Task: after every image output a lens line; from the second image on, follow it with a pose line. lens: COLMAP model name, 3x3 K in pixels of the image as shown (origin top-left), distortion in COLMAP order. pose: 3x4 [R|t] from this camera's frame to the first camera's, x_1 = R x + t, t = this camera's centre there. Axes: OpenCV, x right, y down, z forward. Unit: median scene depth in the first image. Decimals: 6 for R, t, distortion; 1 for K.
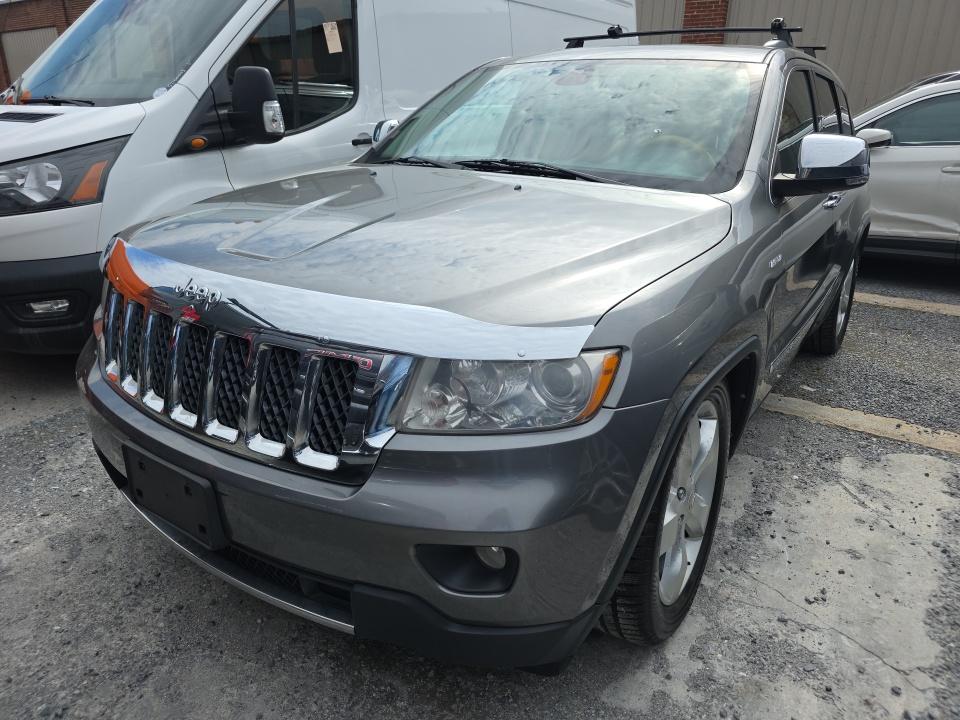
lens RADIAL K [[646.8, 0, 481.3], [0, 646.8, 365.1], [0, 0, 1]] dist [0.010036, -0.000766]
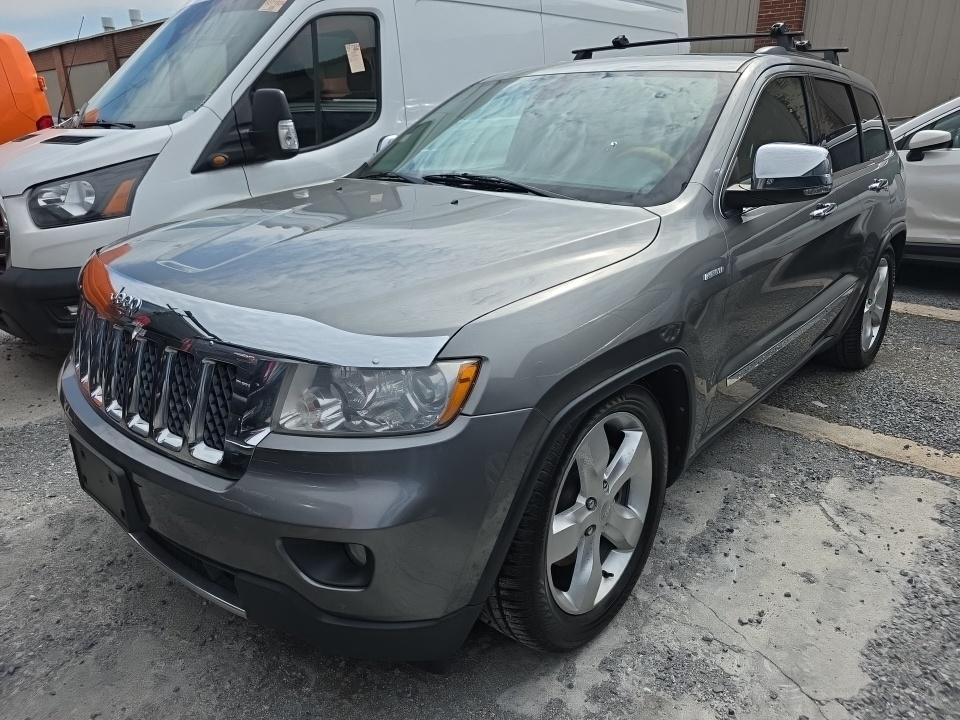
lens RADIAL K [[644.3, 0, 480.0], [0, 644.3, 360.0], [0, 0, 1]] dist [0.014727, -0.006842]
pose [[0.991793, 0.022316, -0.125892, 0.217229], [-0.024371, 0.999593, -0.014806, -0.005426], [0.125510, 0.017753, 0.991933, -0.017499]]
